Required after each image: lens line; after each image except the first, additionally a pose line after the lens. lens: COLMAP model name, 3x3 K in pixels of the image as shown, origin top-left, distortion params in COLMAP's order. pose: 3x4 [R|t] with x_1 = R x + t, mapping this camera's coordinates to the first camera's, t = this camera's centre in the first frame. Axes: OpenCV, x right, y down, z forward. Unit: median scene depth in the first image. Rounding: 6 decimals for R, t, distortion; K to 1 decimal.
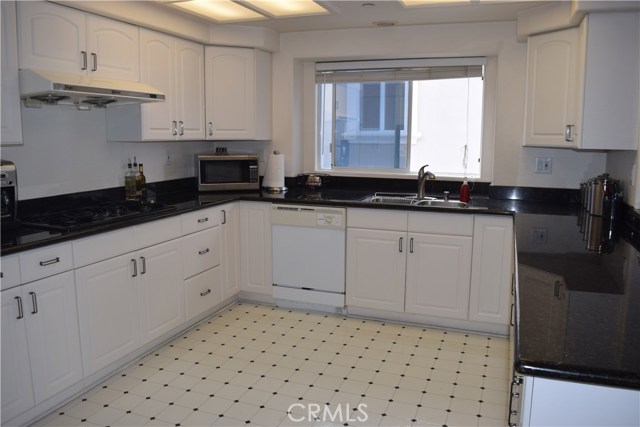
lens RADIAL K [[513.6, 0, 320.0], [0, 513.6, 213.5], [0, 0, 1]] dist [-0.088525, 0.003179]
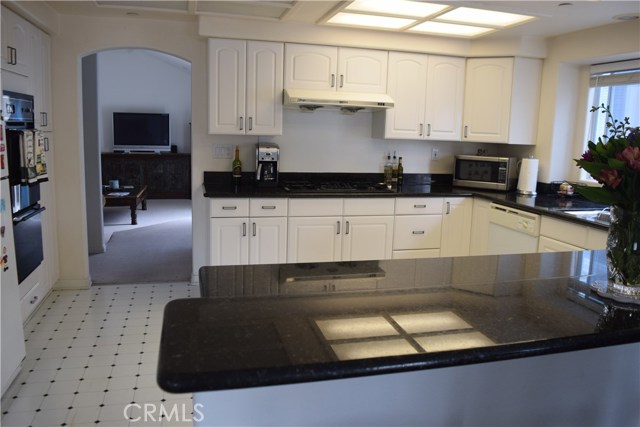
lens RADIAL K [[513.6, 0, 320.0], [0, 513.6, 213.5], [0, 0, 1]] dist [-0.088525, 0.003179]
pose [[0.566042, 0.142292, -0.812003, 0.577468], [-0.152075, 0.986110, 0.066792, -0.013781], [0.810228, 0.085678, 0.579818, 0.105285]]
